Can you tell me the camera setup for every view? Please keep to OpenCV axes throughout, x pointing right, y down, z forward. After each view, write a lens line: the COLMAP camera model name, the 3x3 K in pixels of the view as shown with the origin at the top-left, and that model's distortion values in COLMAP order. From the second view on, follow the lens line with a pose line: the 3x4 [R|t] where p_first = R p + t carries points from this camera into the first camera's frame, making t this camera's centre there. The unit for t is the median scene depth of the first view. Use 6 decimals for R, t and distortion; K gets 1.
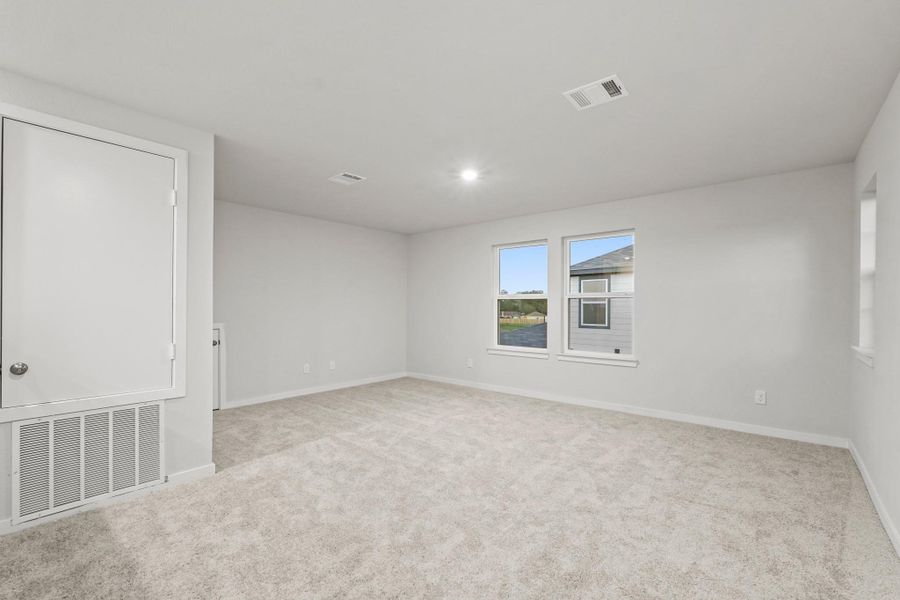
lens RADIAL K [[418.6, 0, 450.0], [0, 418.6, 300.0], [0, 0, 1]] dist [0.000794, 0.000152]
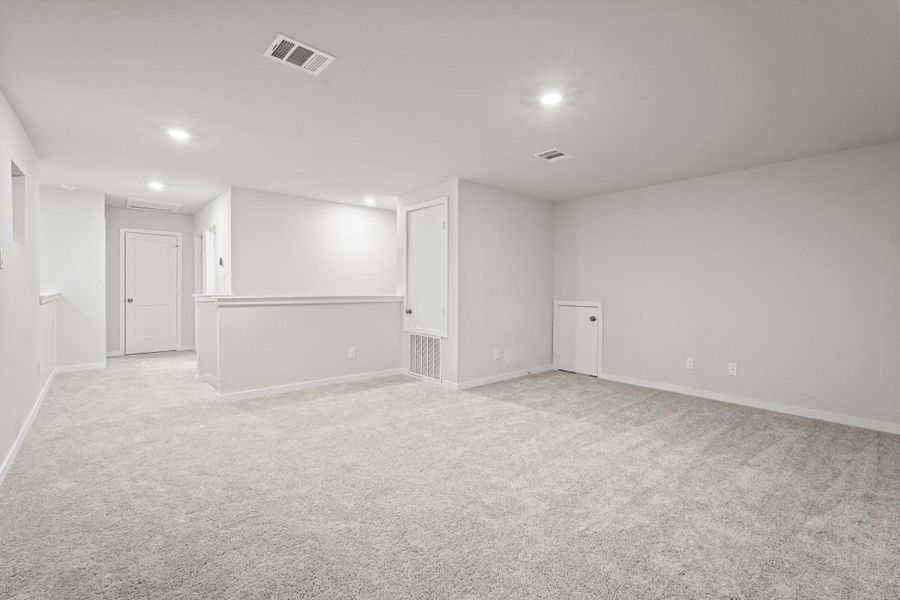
lens RADIAL K [[403.9, 0, 449.3], [0, 403.9, 290.7], [0, 0, 1]] dist [-0.023593, 0.012757]
pose [[-0.178603, 0.003567, -0.983915, 0.768909], [0.004475, 0.999986, 0.002812, 0.023397], [0.983911, -0.003901, -0.178616, 0.997255]]
